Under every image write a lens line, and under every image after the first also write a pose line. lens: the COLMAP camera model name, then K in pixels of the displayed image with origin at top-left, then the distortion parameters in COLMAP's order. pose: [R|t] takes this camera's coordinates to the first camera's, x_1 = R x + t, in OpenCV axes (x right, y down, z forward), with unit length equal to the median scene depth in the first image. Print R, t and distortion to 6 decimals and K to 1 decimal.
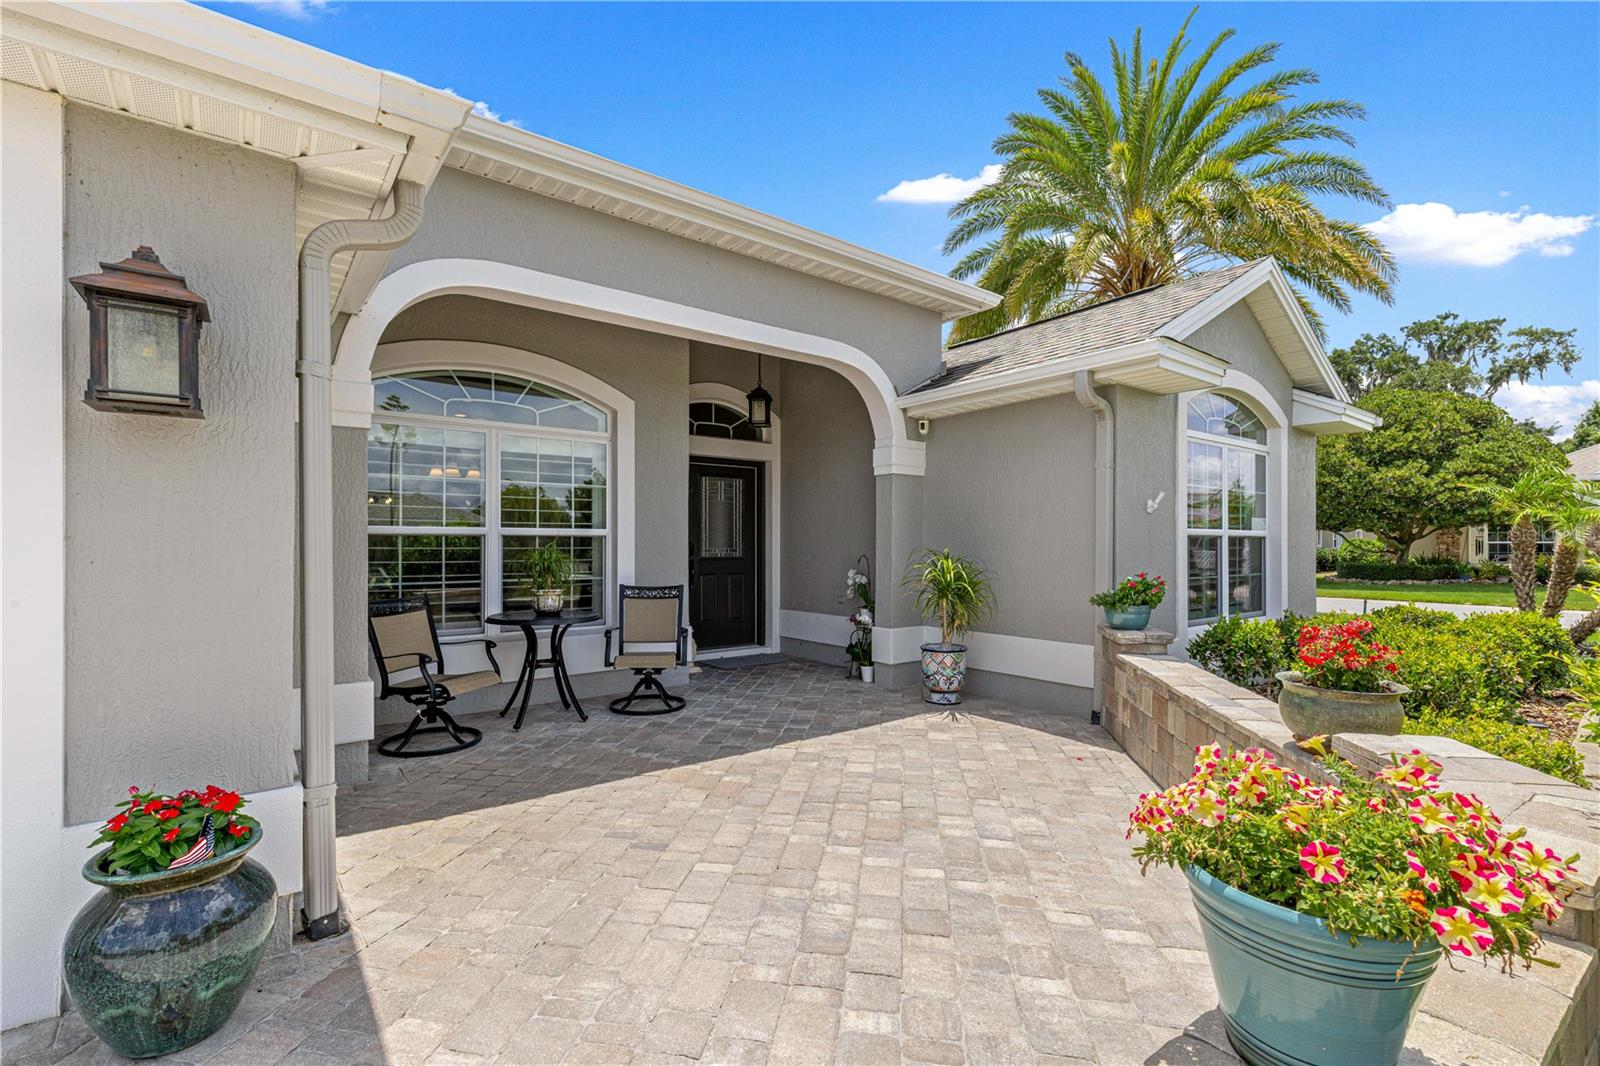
lens RADIAL K [[732.1, 0, 794.5], [0, 732.1, 542.3], [0, 0, 1]] dist [-0.002433, 0.000003]
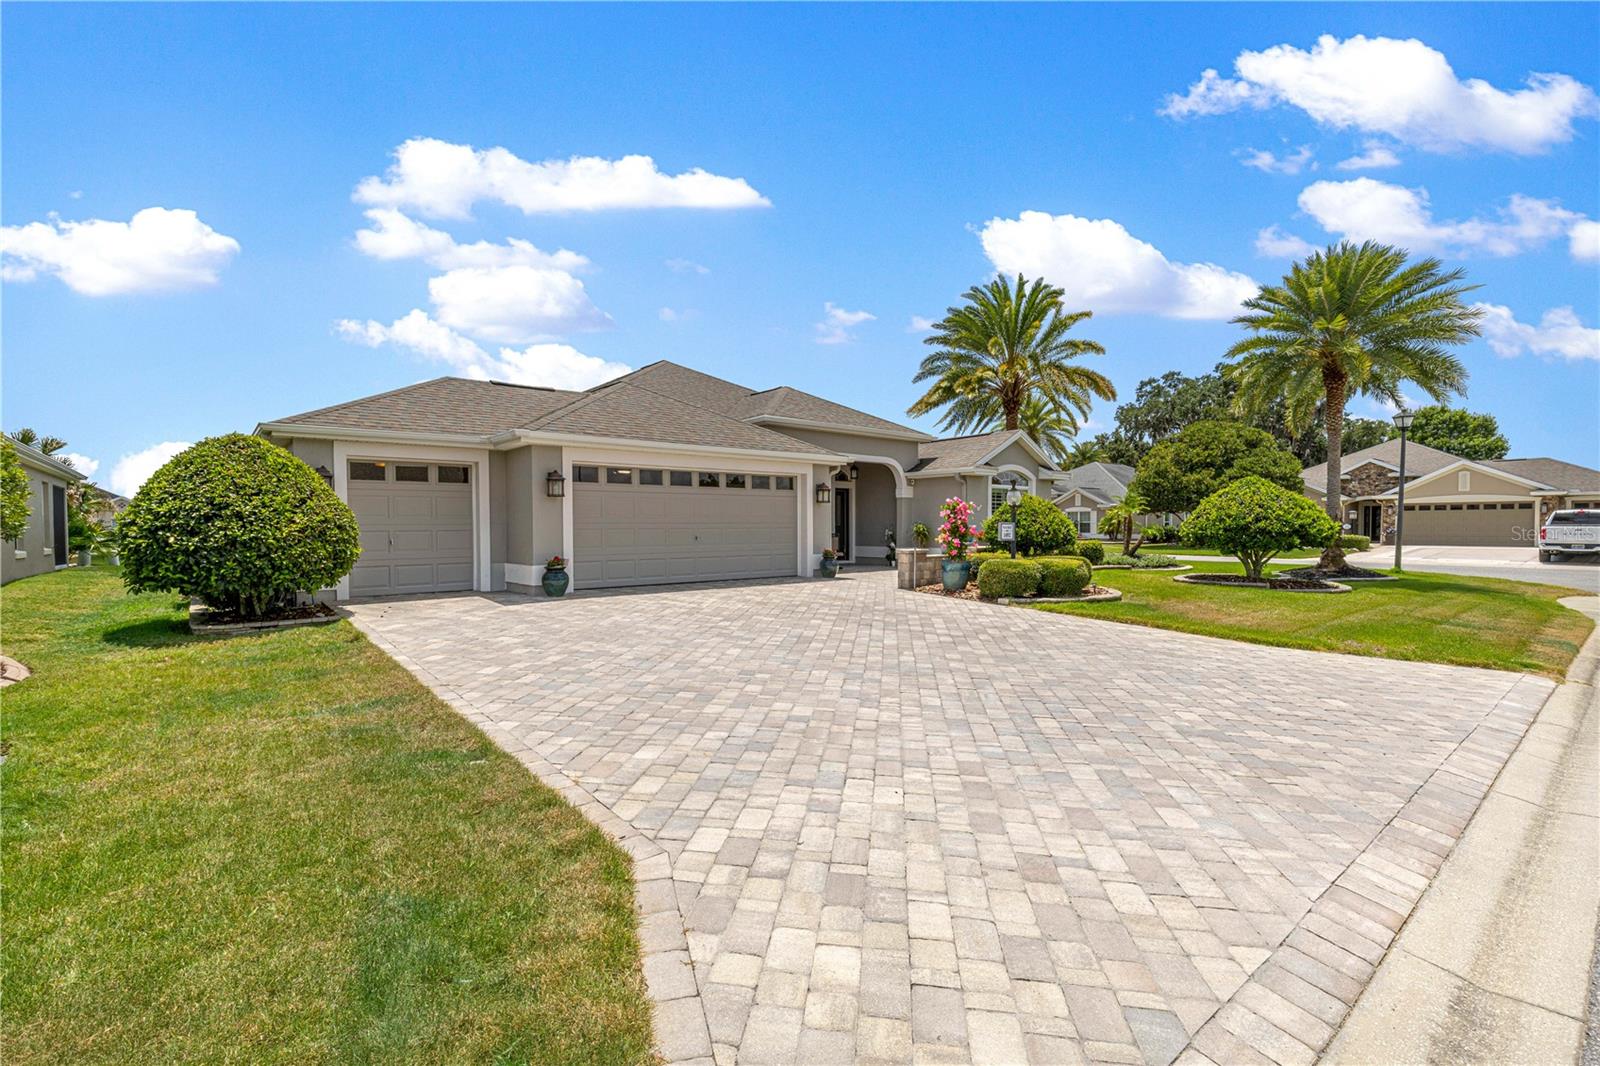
lens RADIAL K [[732.1, 0, 805.5], [0, 732.1, 536.0], [0, 0, 1]] dist [-0.002433, 0.000003]
pose [[0.998497, -0.008075, 0.054210, -0.415010], [0.007318, 0.999873, 0.014136, 0.021092], [-0.054317, -0.013718, 0.998430, -1.929529]]
